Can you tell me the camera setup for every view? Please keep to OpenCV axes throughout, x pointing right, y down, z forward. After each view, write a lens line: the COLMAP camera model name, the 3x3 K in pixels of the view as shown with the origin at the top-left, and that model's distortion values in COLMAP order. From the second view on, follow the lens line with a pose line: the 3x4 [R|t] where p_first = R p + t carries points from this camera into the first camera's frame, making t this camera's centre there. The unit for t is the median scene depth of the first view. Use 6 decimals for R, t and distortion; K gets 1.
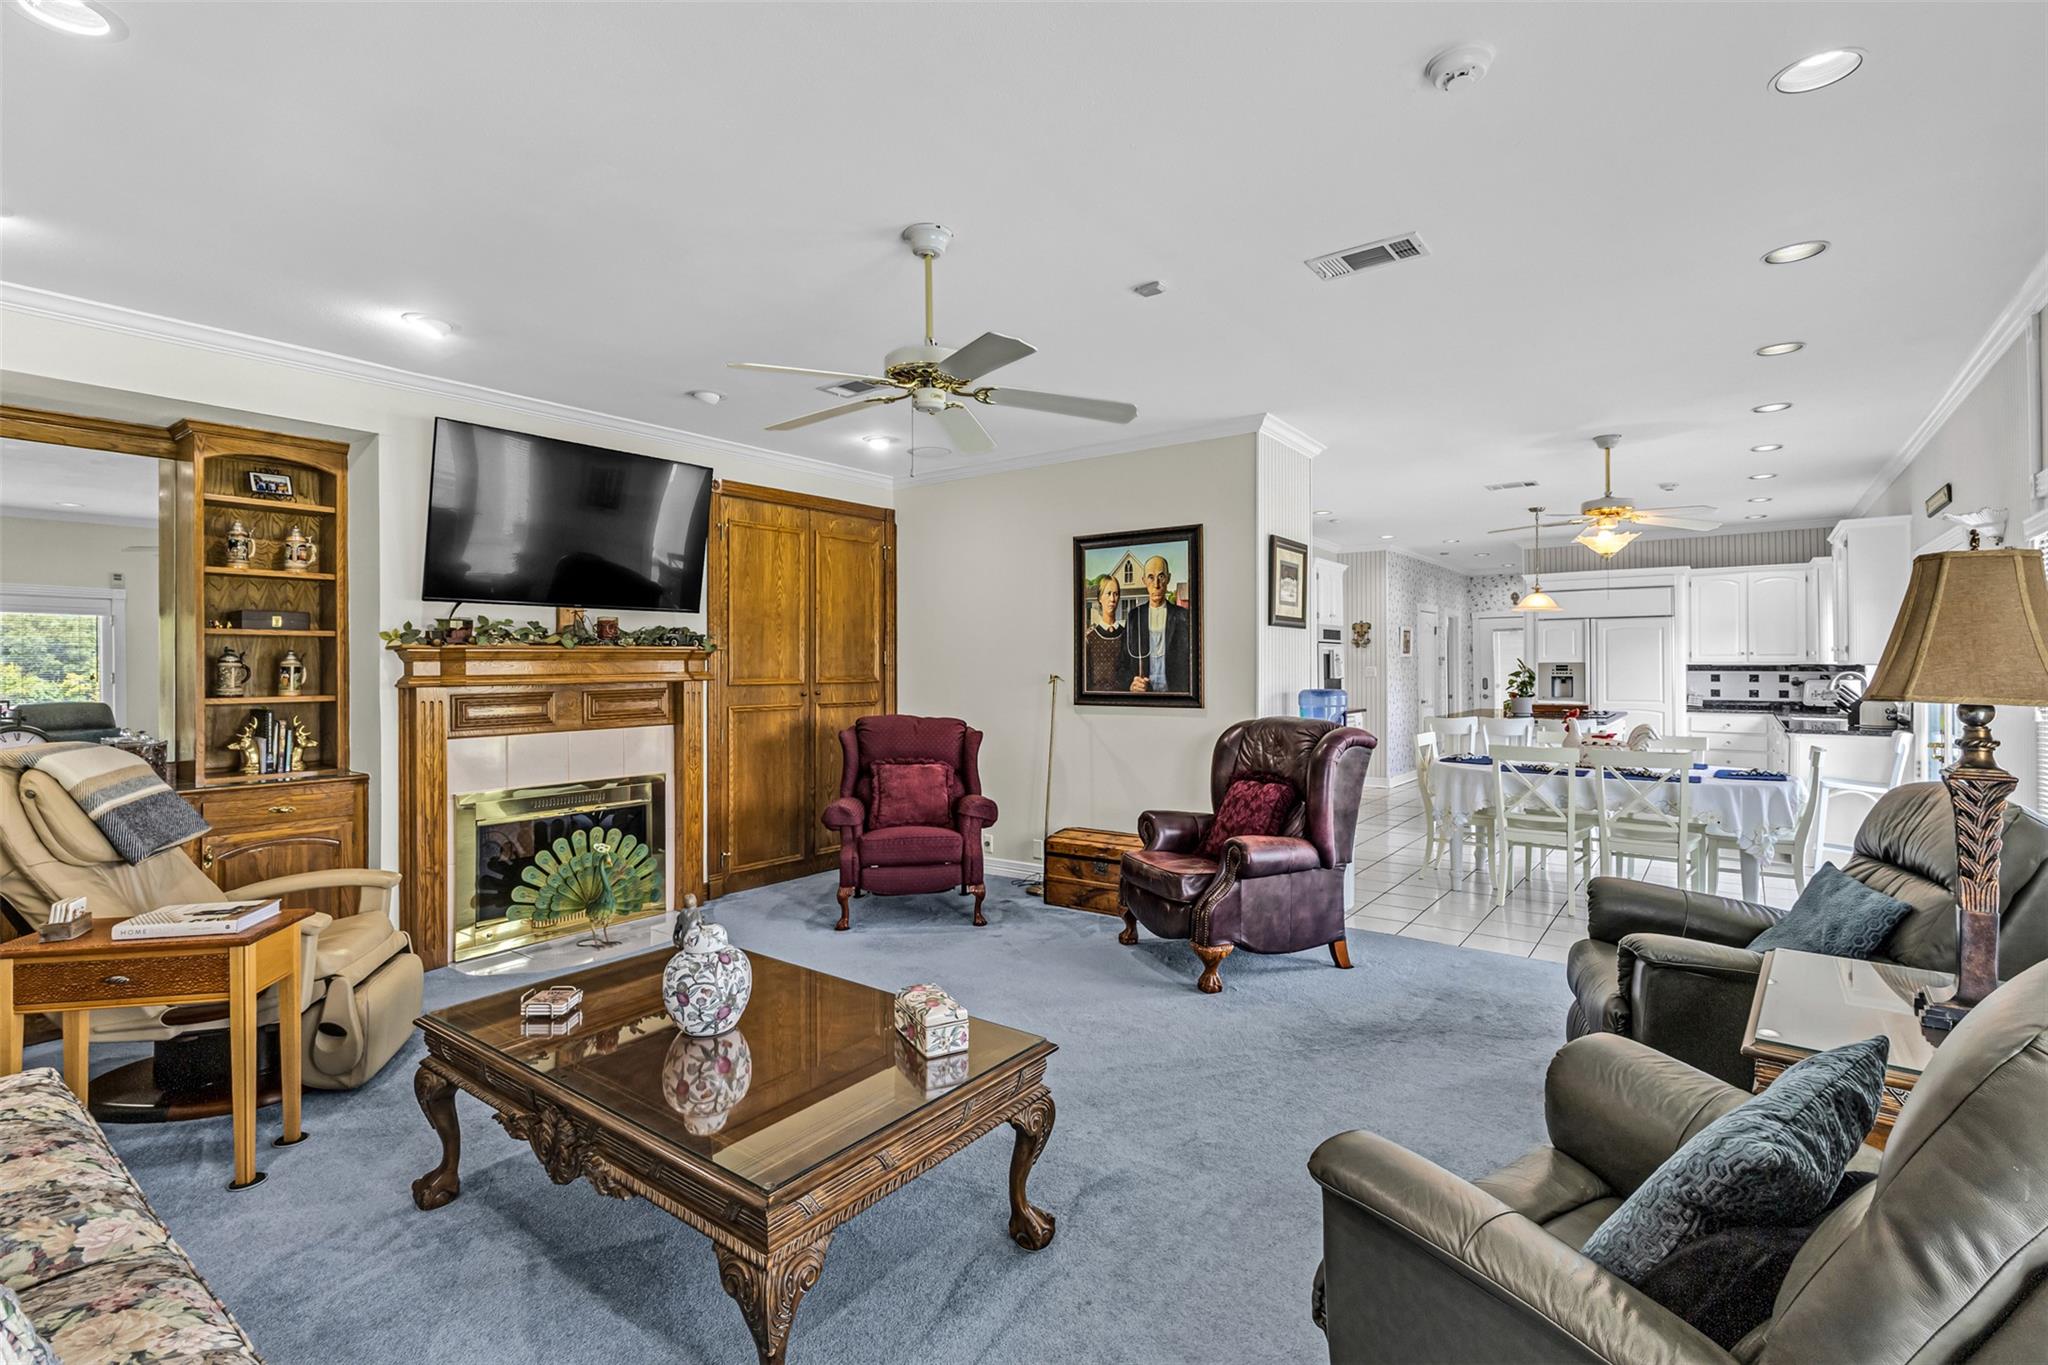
lens RADIAL K [[961.2, 0, 1024.6], [0, 961.2, 674.1], [0, 0, 1]] dist [0.001431, -0.001560]
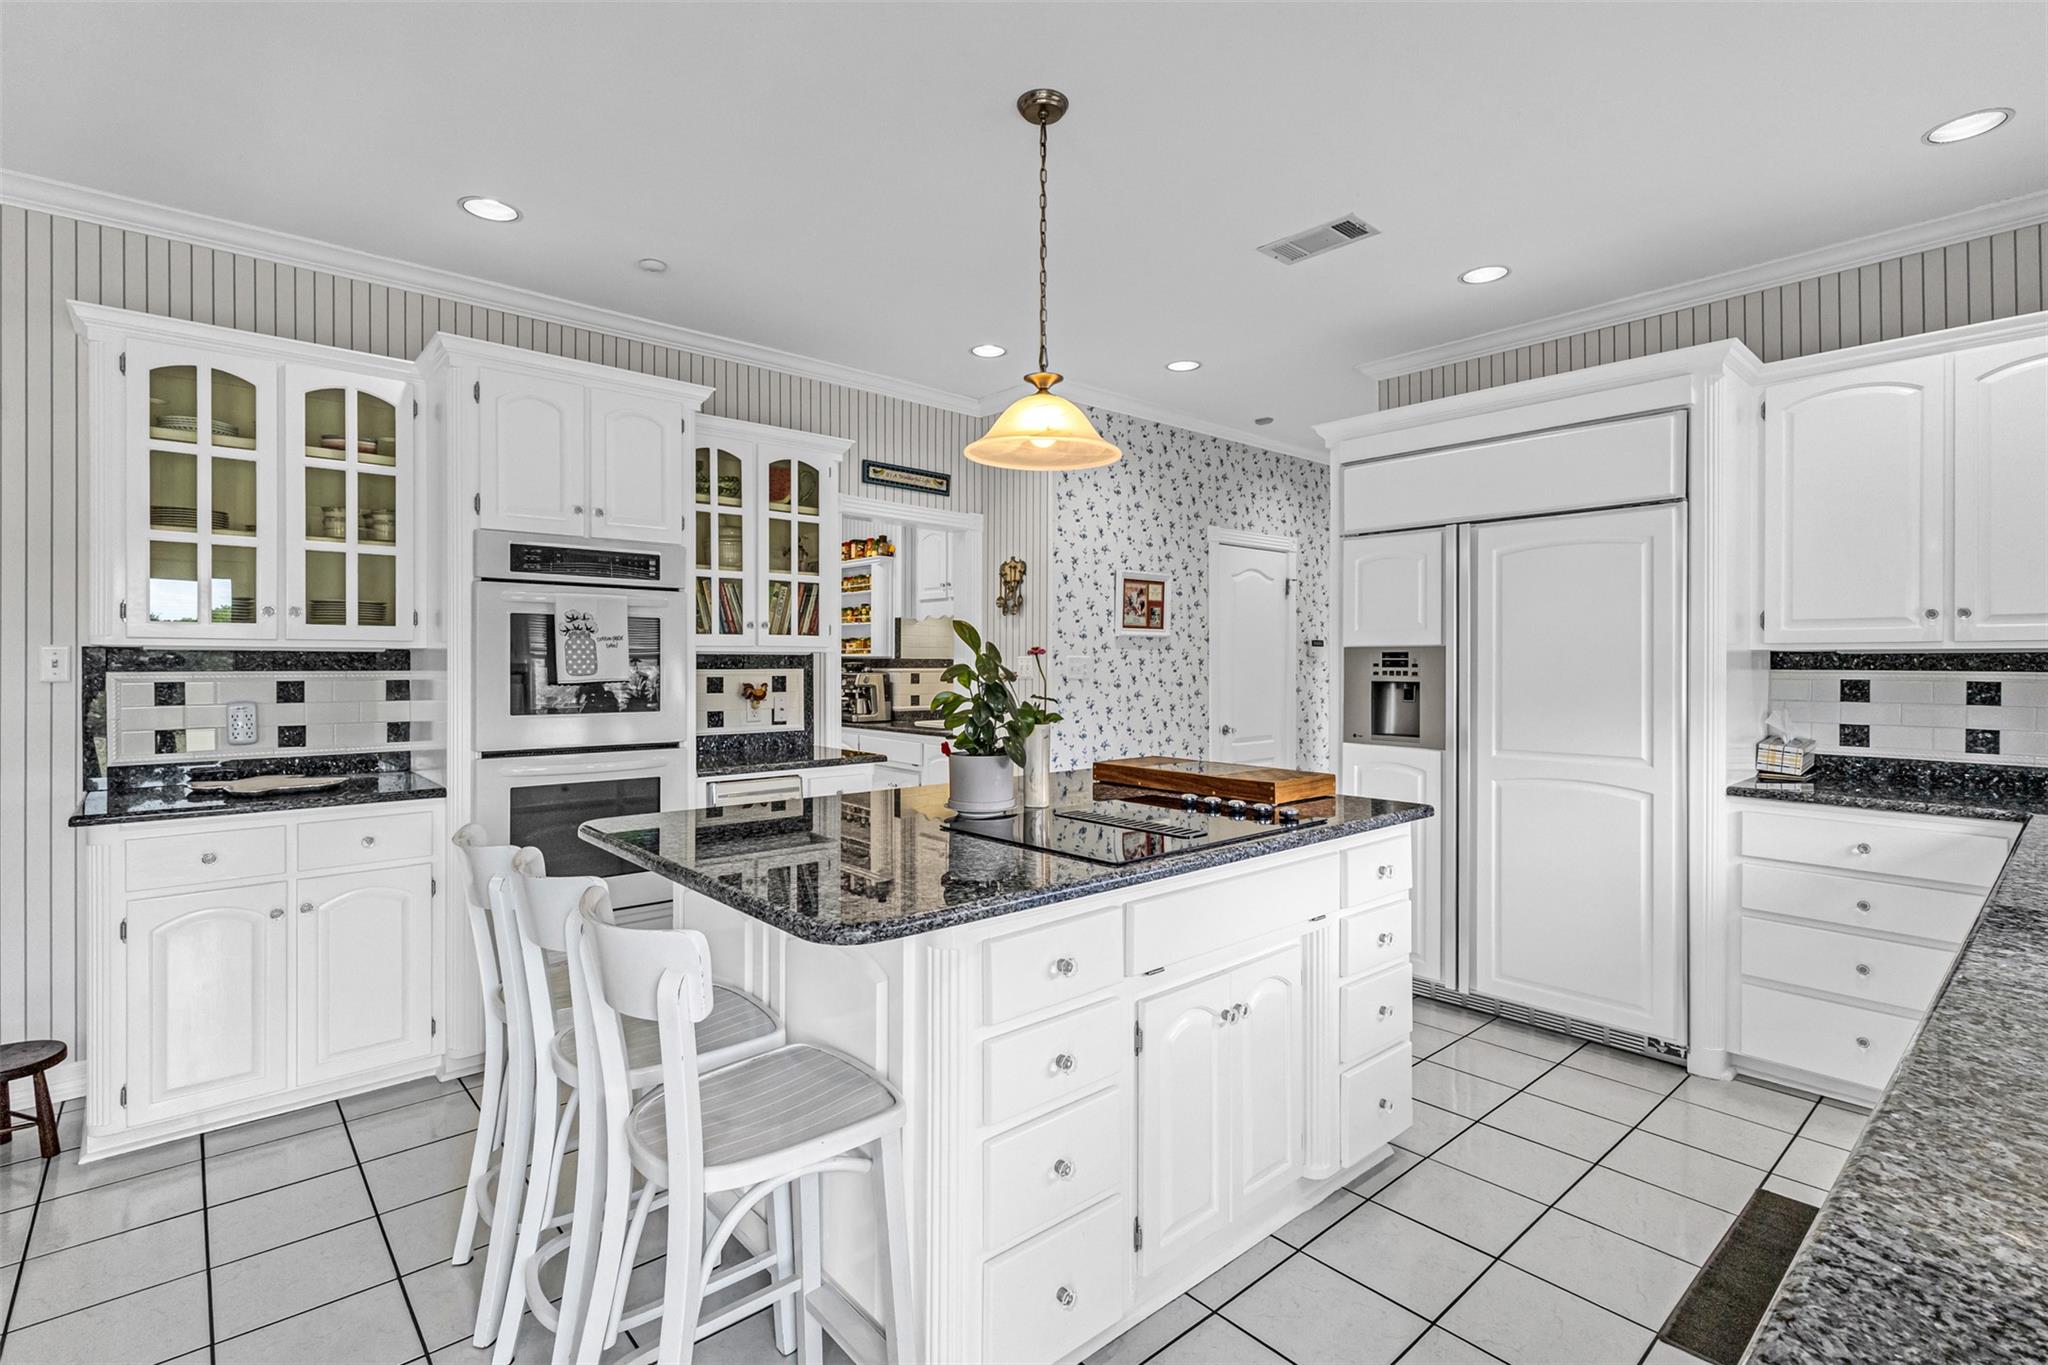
lens RADIAL K [[961.2, 0, 1026.1], [0, 961.2, 666.6], [0, 0, 1]] dist [0.001431, -0.001560]
pose [[0.978277, 0.004277, -0.207257, 0.516349], [-0.005774, 0.999961, -0.006617, -0.000457], [0.207221, 0.007670, 0.978264, 0.629333]]
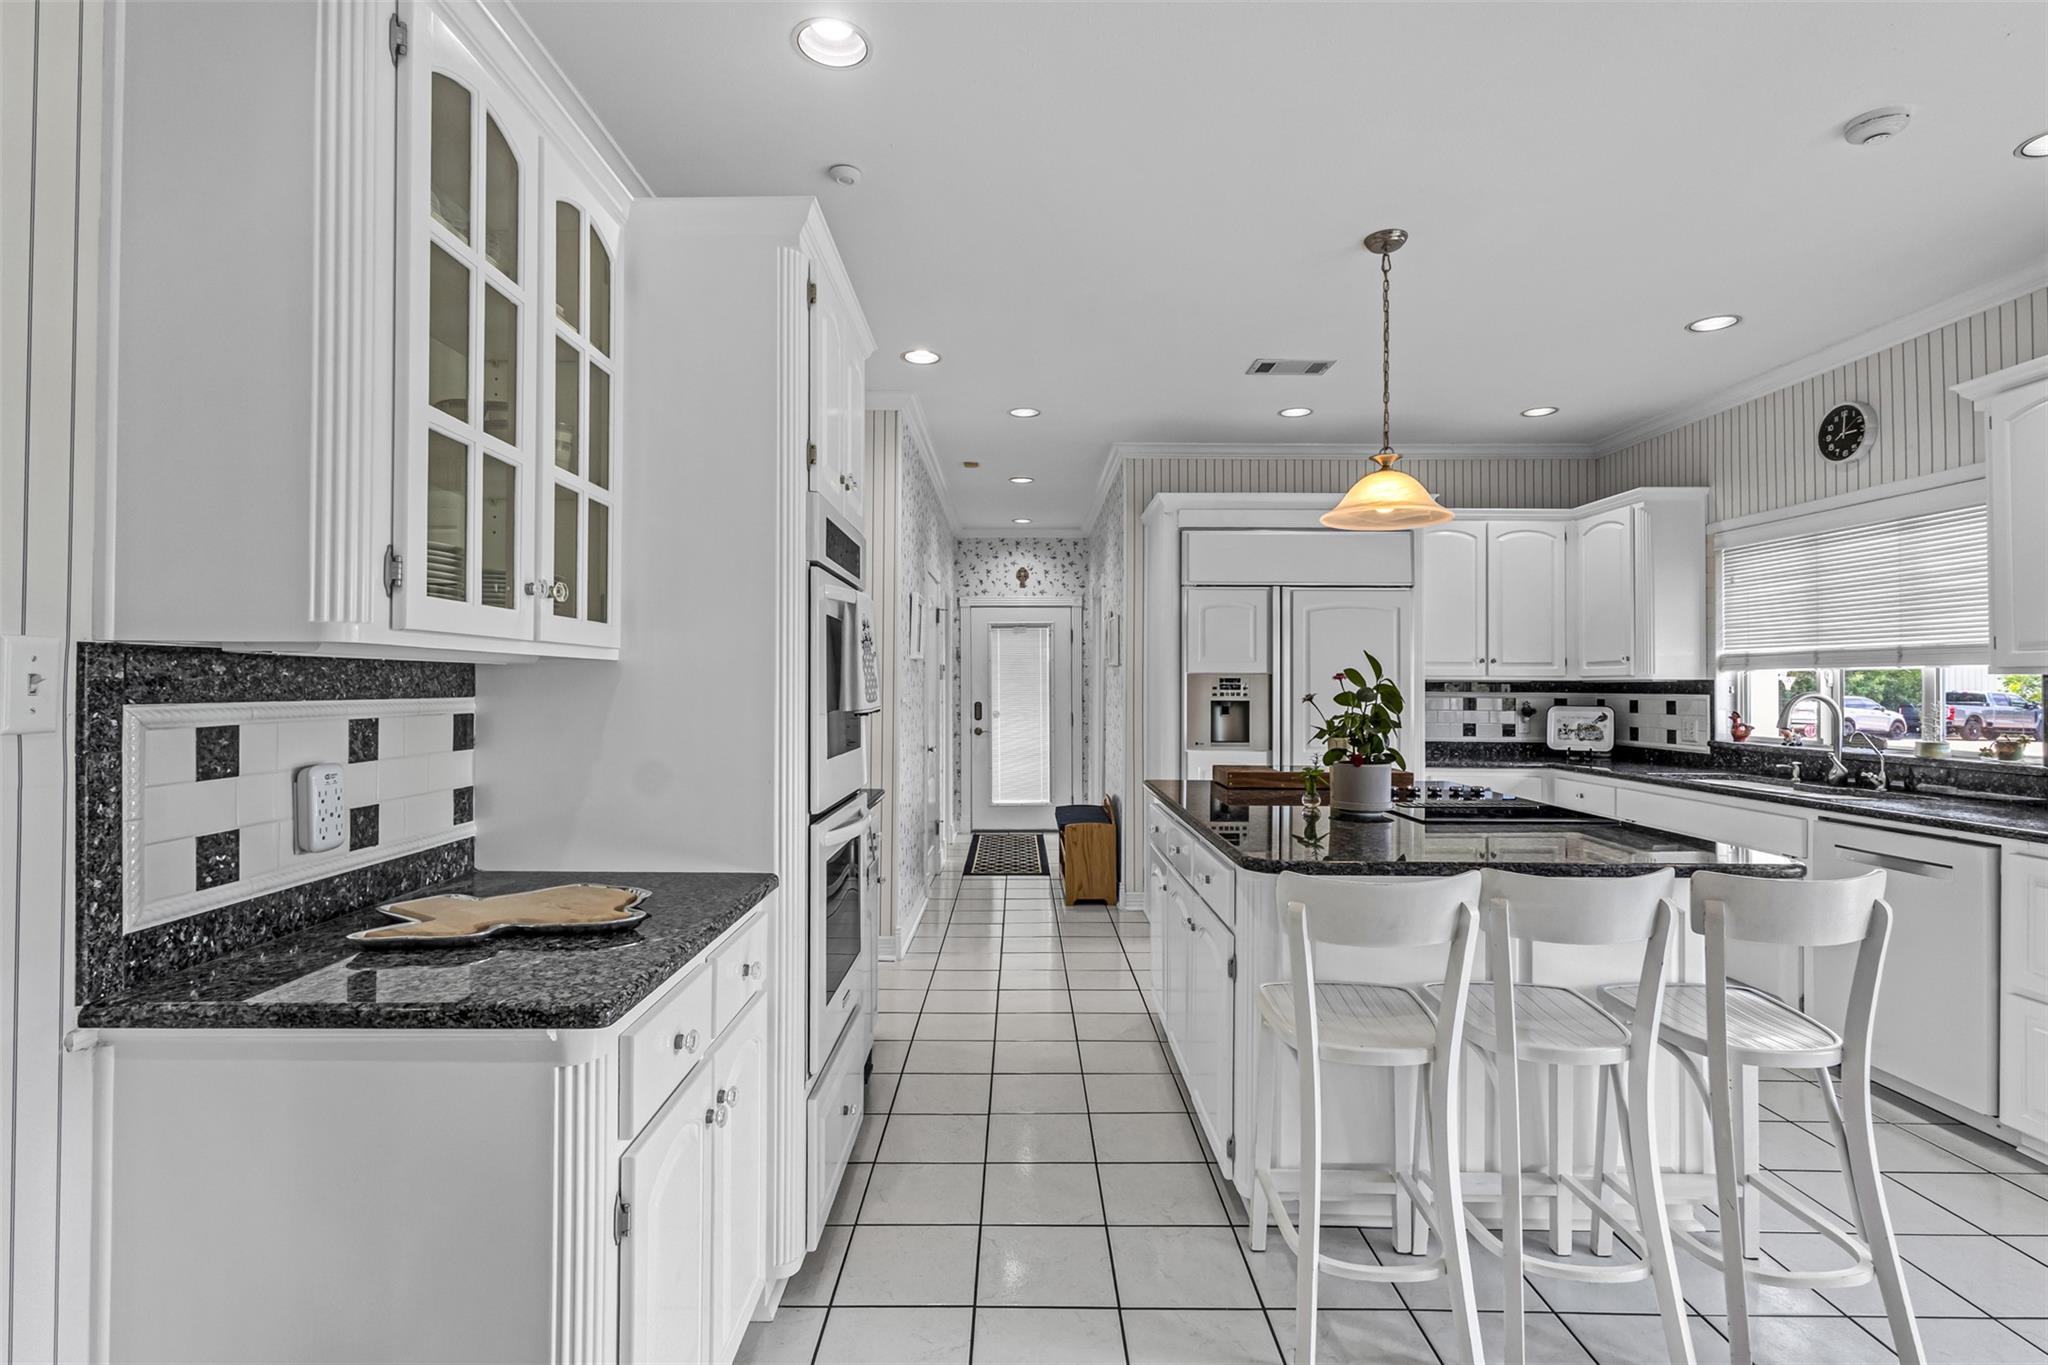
lens RADIAL K [[961.2, 0, 1019.4], [0, 961.2, 680.0], [0, 0, 1]] dist [0.001431, -0.001560]
pose [[0.804062, 0.010604, 0.594451, 0.184987], [-0.001413, 0.999872, -0.015924, -0.000601], [-0.594544, 0.011964, 0.803974, 0.697041]]
